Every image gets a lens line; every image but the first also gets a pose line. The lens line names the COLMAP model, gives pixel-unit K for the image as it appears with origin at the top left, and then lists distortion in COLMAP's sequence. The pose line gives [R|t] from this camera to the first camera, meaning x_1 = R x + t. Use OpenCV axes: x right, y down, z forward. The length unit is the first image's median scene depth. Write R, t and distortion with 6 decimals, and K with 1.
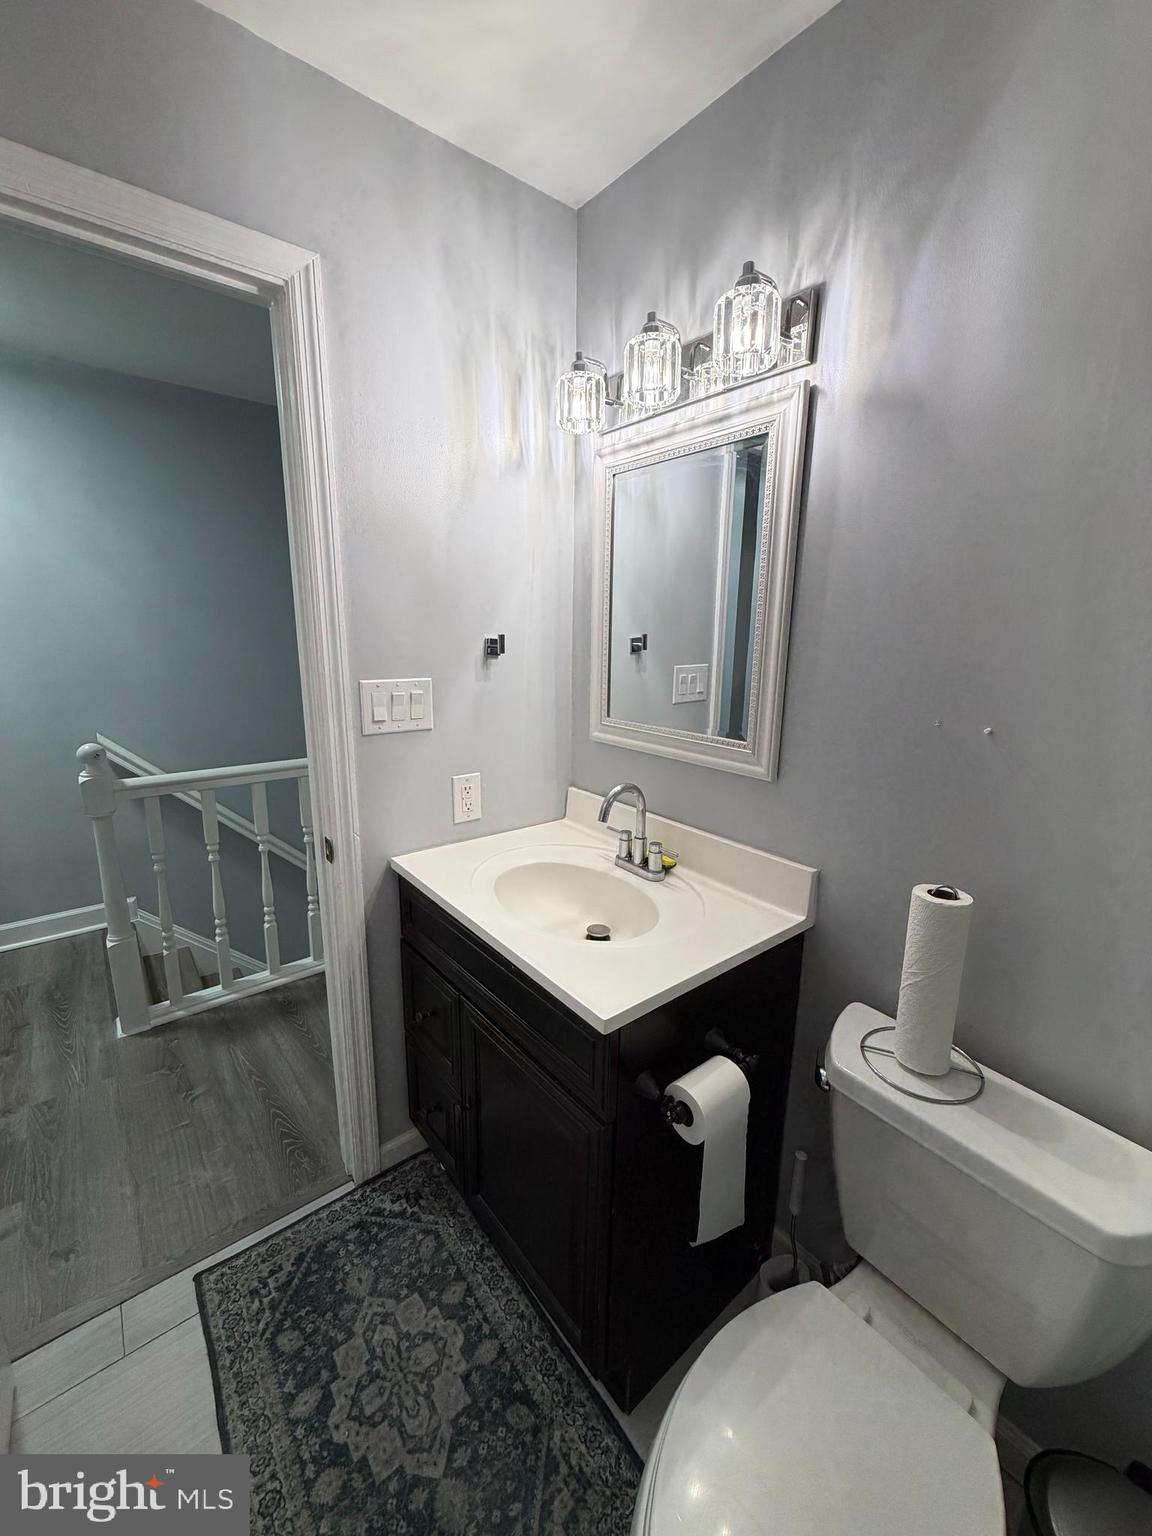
lens RADIAL K [[612.6, 0, 575.8], [0, 612.6, 763.1], [0, 0, 1]] dist [0.002909, 0.000464]
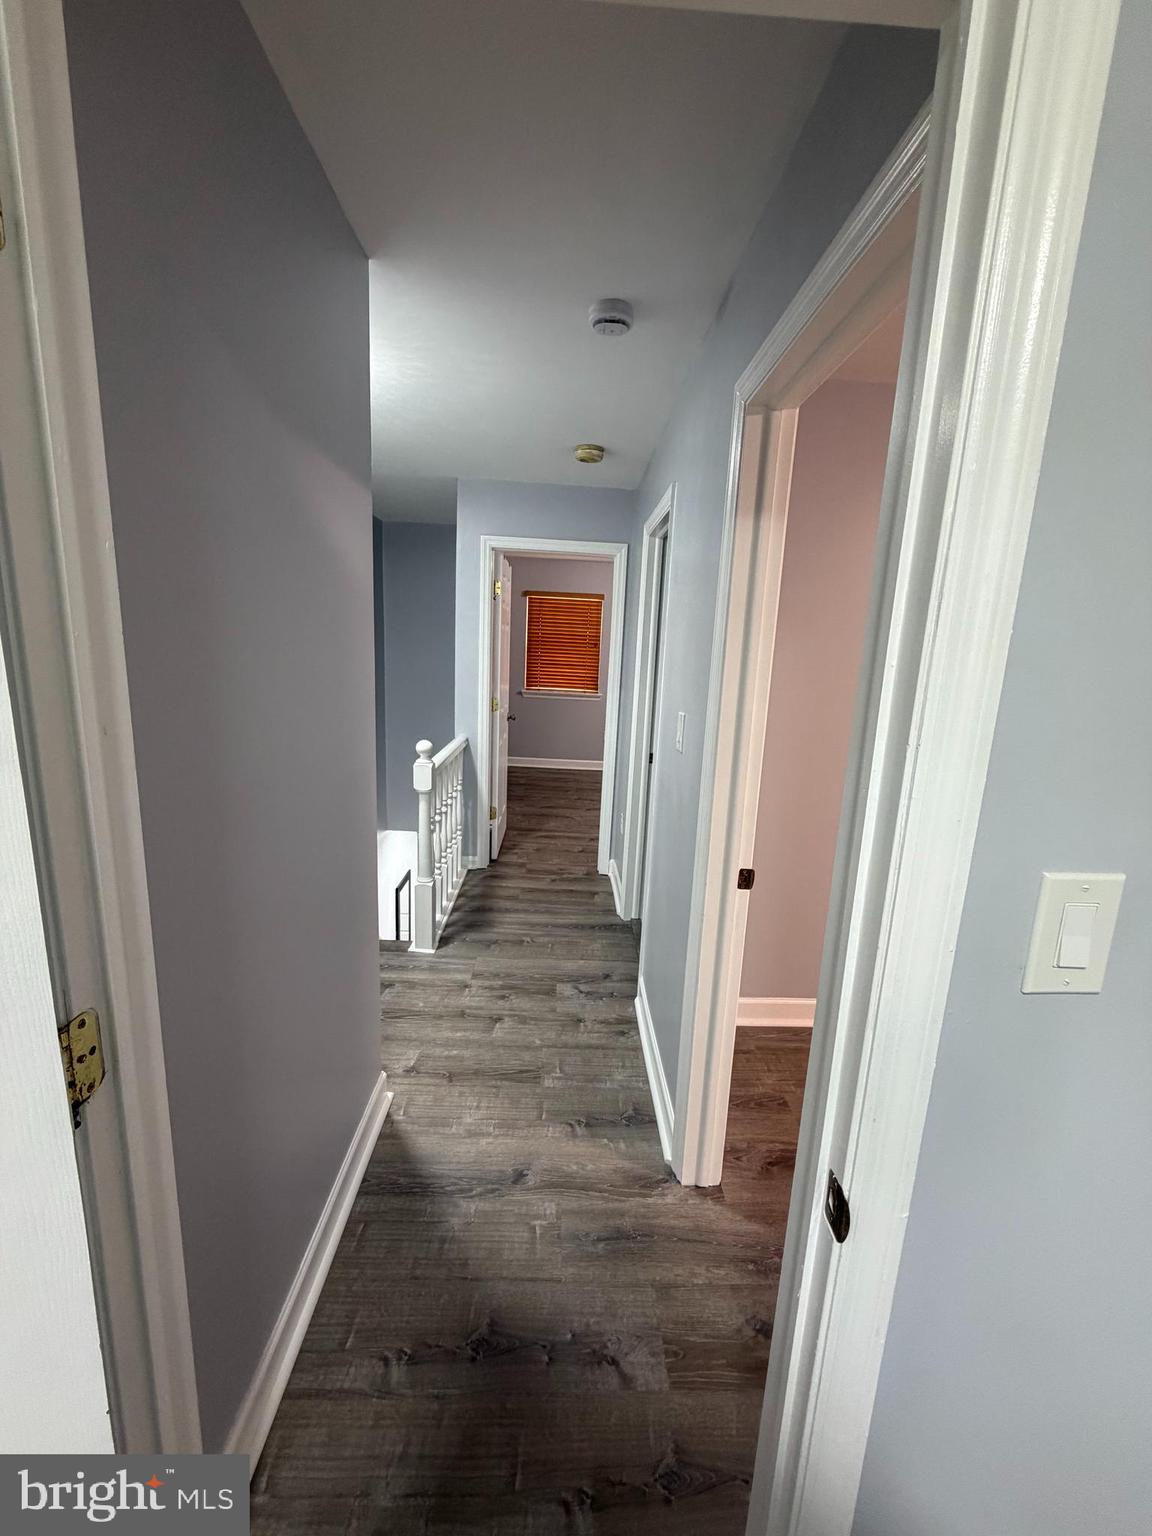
lens RADIAL K [[612.6, 0, 574.5], [0, 612.6, 767.9], [0, 0, 1]] dist [0.002909, 0.000464]
pose [[0.606800, -0.145408, 0.781441, -2.754239], [0.137955, 0.987470, 0.076622, -0.050586], [-0.782791, 0.061309, 0.619257, -0.237612]]
